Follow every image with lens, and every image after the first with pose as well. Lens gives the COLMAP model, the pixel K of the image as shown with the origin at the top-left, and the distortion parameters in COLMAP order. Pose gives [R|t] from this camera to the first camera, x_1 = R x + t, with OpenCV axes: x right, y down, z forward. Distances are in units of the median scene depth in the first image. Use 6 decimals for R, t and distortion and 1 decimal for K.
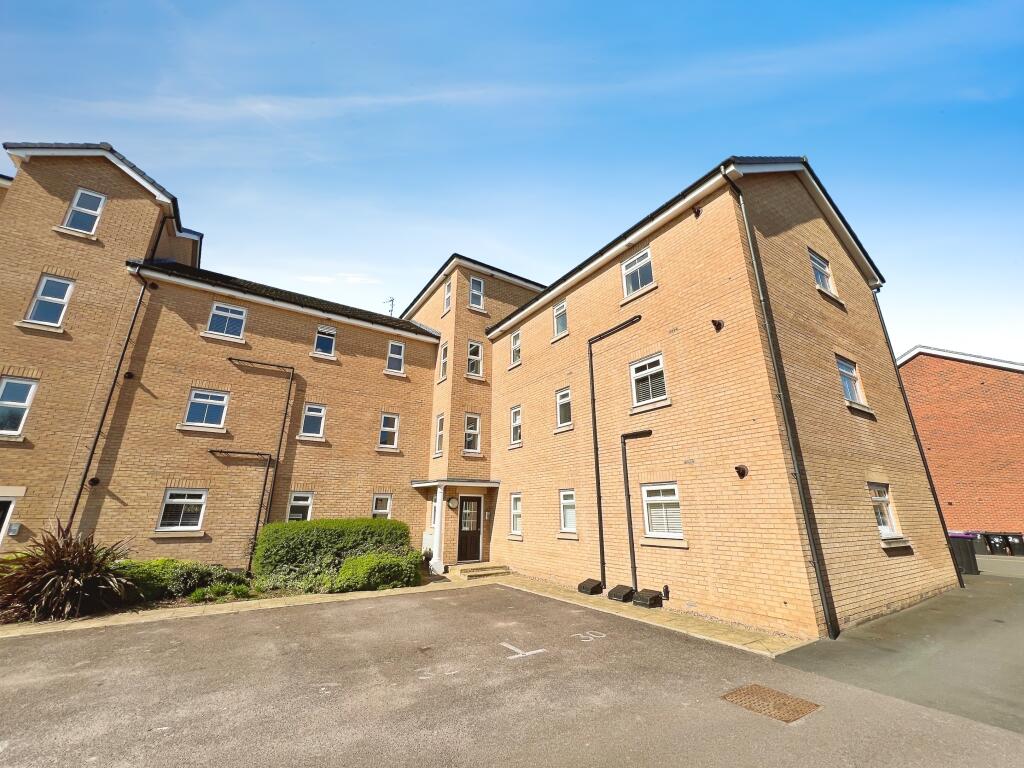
lens RADIAL K [[409.5, 0, 510.3], [0, 409.5, 382.7], [0, 0, 1]] dist [-0.000686, 0.000020]
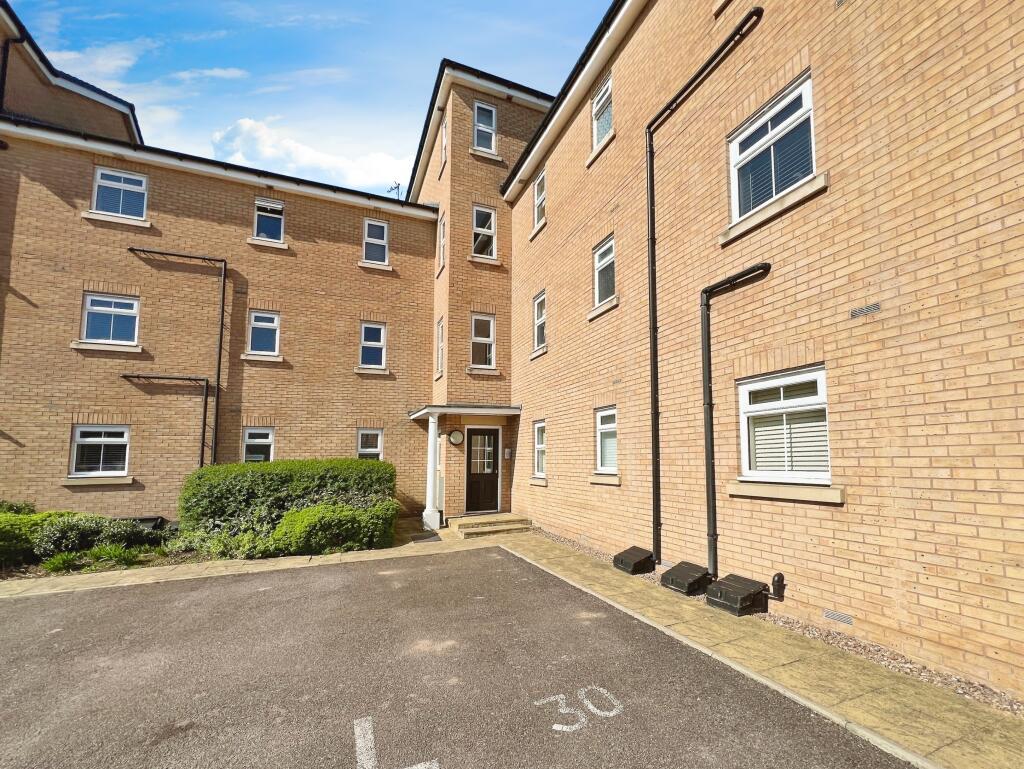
lens RADIAL K [[427.9, 0, 516.8], [0, 427.9, 440.4], [0, 0, 1]] dist [0.000726, -0.000041]
pose [[0.984484, -0.022875, -0.173978, 0.107750], [0.068169, 0.963451, 0.259067, 0.123303], [0.161692, -0.266907, 0.950061, 0.331854]]
